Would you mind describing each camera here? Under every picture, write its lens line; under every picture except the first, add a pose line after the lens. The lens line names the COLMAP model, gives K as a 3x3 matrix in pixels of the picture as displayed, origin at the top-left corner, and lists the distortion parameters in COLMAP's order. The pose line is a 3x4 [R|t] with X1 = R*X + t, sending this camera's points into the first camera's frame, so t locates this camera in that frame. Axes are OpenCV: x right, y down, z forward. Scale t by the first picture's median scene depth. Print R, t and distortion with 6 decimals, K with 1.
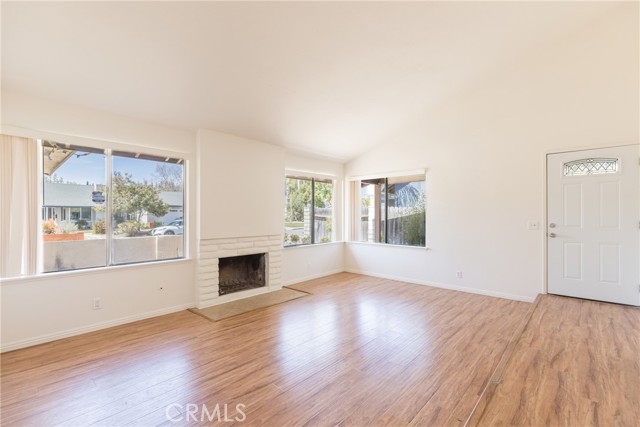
lens RADIAL K [[288.6, 0, 321.1], [0, 288.6, 214.0], [0, 0, 1]] dist [0.001191, 0.000160]
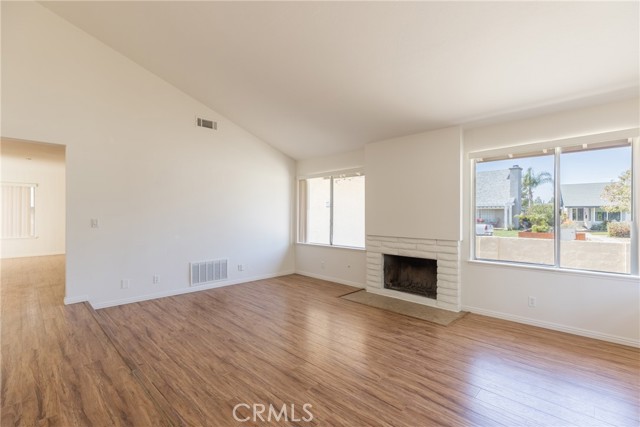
lens RADIAL K [[288.6, 0, 321.1], [0, 288.6, 214.0], [0, 0, 1]] dist [0.001191, 0.000160]
pose [[-0.027595, -0.002855, -0.999615, 0.911277], [0.001462, 0.999995, -0.002896, 0.003270], [0.999618, -0.001542, -0.027591, 0.946040]]
